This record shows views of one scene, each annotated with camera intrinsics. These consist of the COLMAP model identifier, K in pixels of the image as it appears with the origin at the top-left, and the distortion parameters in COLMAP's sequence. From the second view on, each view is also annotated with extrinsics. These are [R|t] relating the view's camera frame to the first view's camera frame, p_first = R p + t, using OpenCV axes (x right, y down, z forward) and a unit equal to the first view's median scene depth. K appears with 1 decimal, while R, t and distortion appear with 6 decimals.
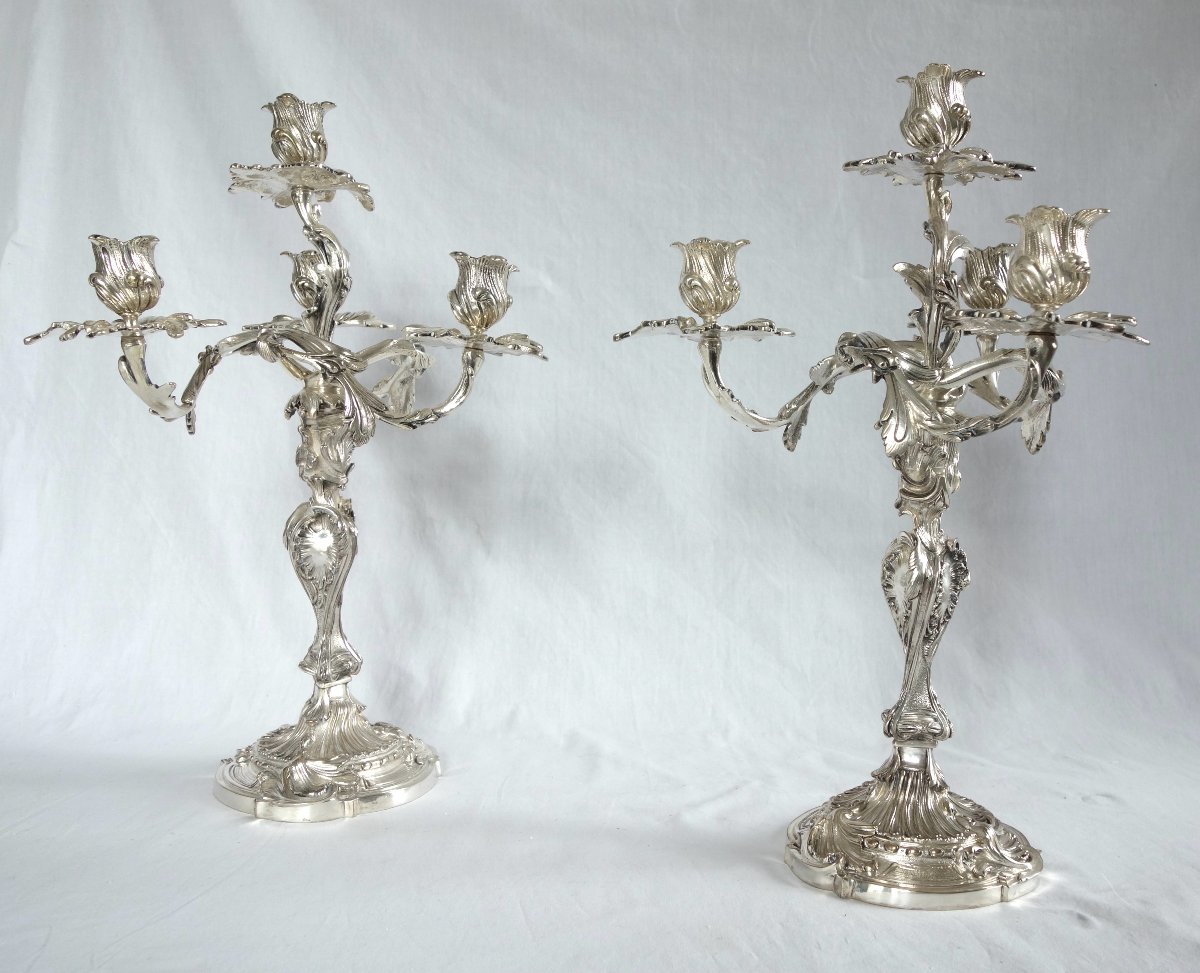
lens RADIAL K [[1112.0, 0, 677.0], [0, 1112.0, 508.1], [0, 0, 1]] dist [0.015468, 0.000000]
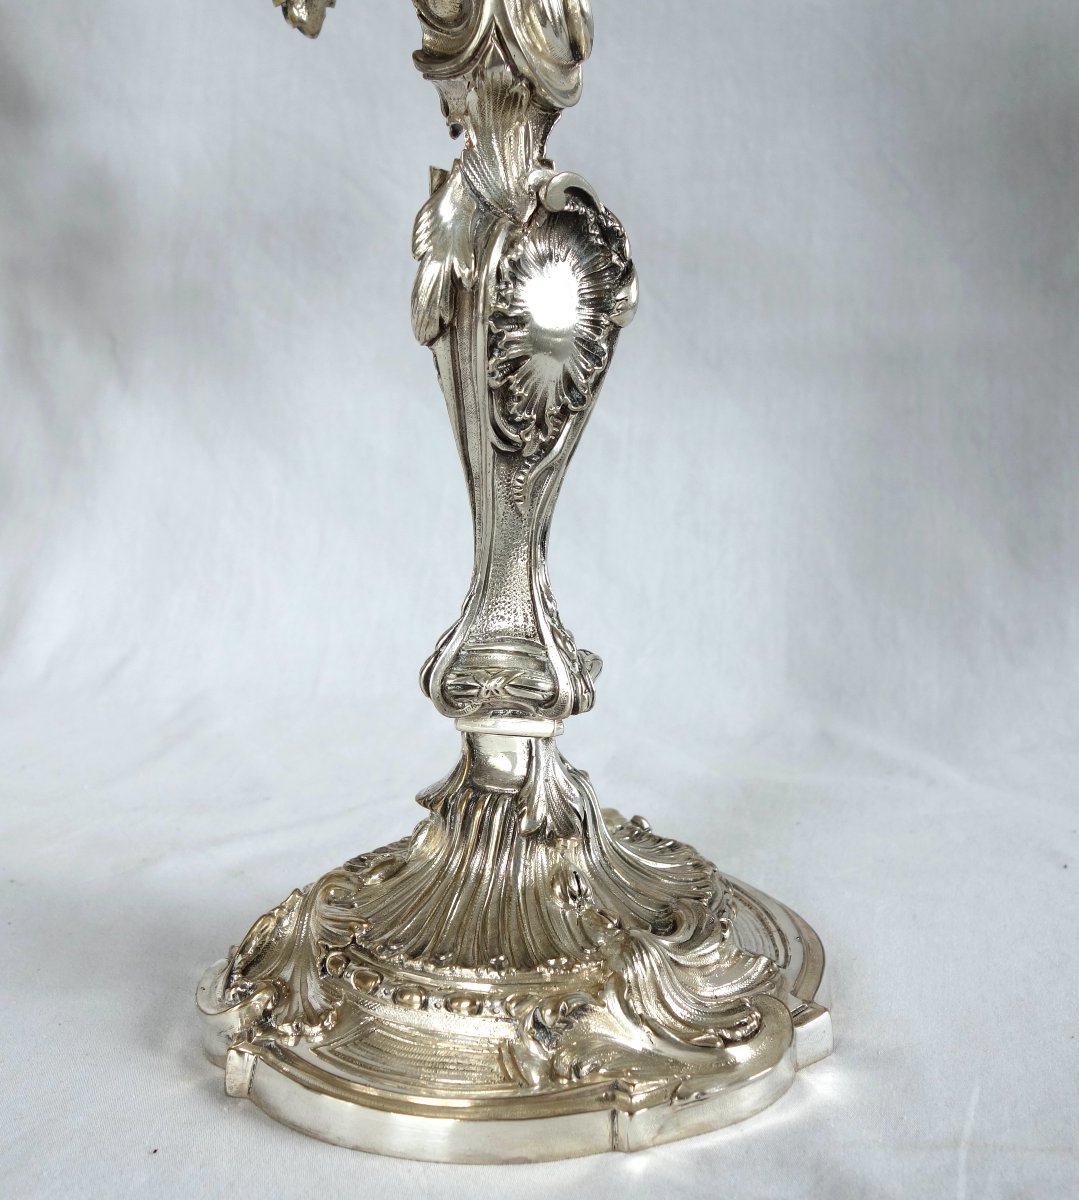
lens RADIAL K [[1436.0, 0, 538.4], [0, 1436.0, 601.1], [0, 0, 1]] dist [0.011303, 0.000000]
pose [[0.960413, 0.003625, -0.278558, 0.365793], [0.029027, 0.993170, 0.113005, 0.110546], [0.277065, -0.116617, 0.953748, 0.520844]]
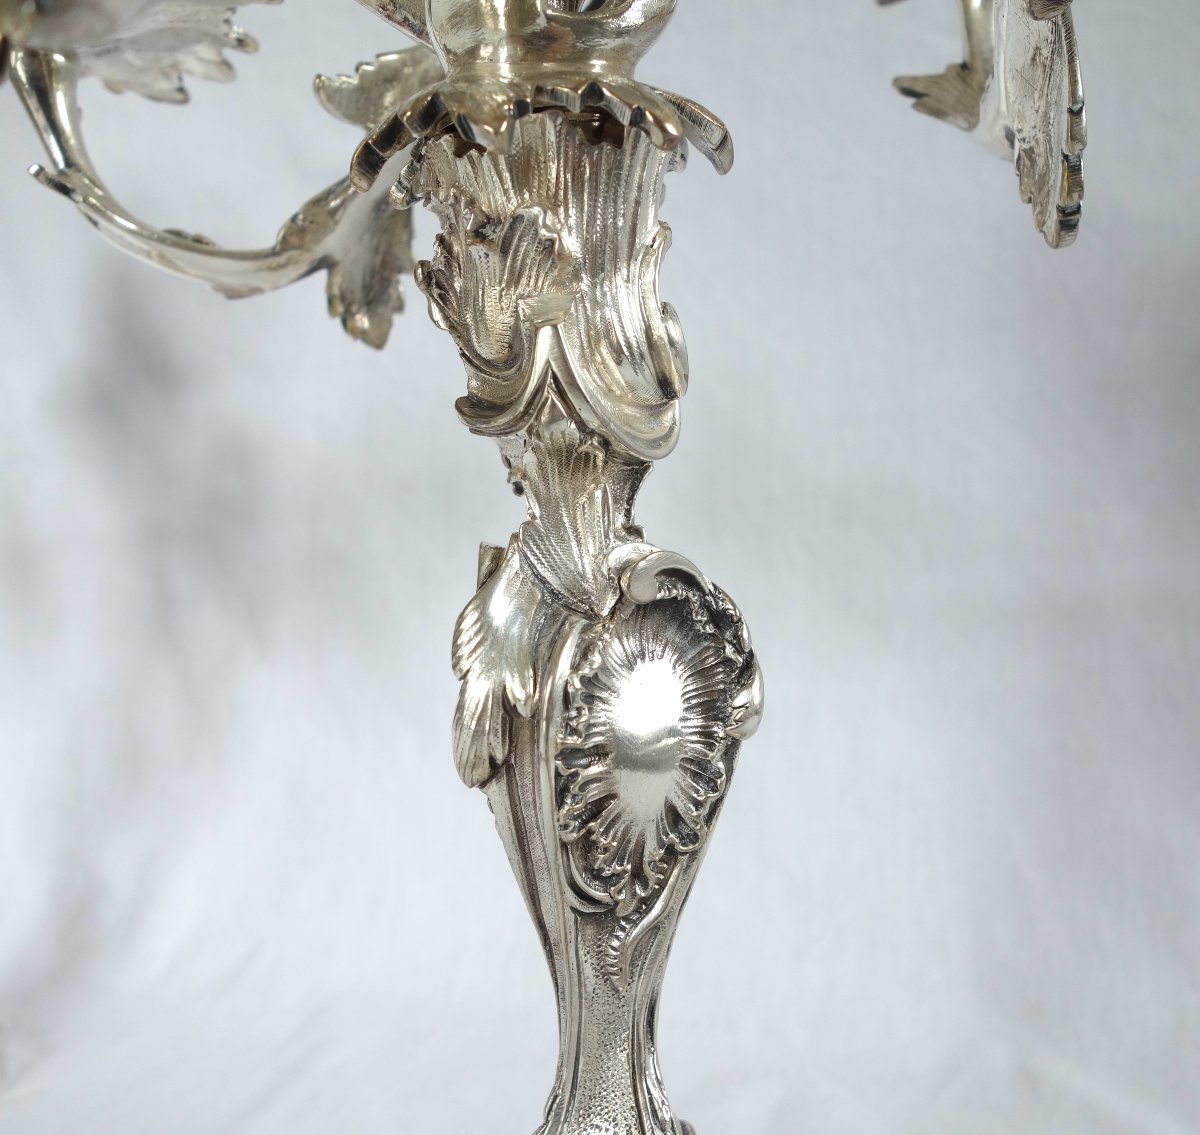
lens RADIAL K [[1312.9, 0, 643.4], [0, 1312.9, 580.9], [0, 0, 1]] dist [0.004851, 0.000000]
pose [[0.941304, -0.064361, -0.331367, 0.346202], [0.064908, 0.997847, -0.009428, 0.035829], [0.331260, -0.012634, 0.943455, 0.681542]]
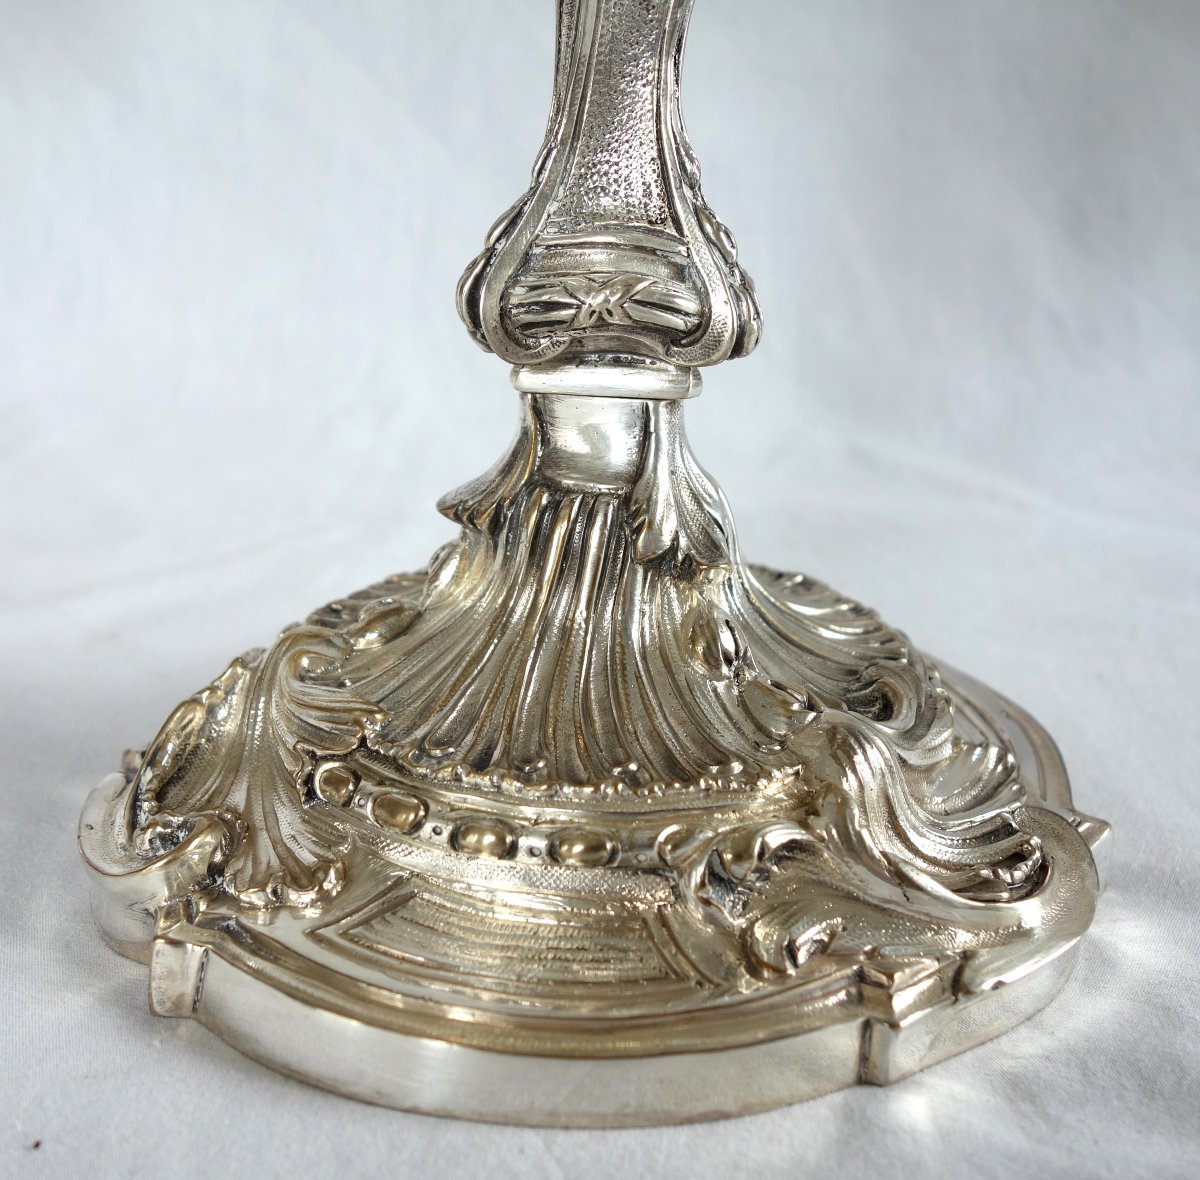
lens RADIAL K [[1435.6, 0, 594.9], [0, 1435.6, 592.6], [0, 0, 1]] dist [-0.005165, 0.000000]
pose [[0.993431, 0.033269, -0.109488, 0.246304], [-0.002540, 0.962979, 0.269565, 0.172851], [0.114403, -0.267516, 0.956738, 0.696274]]
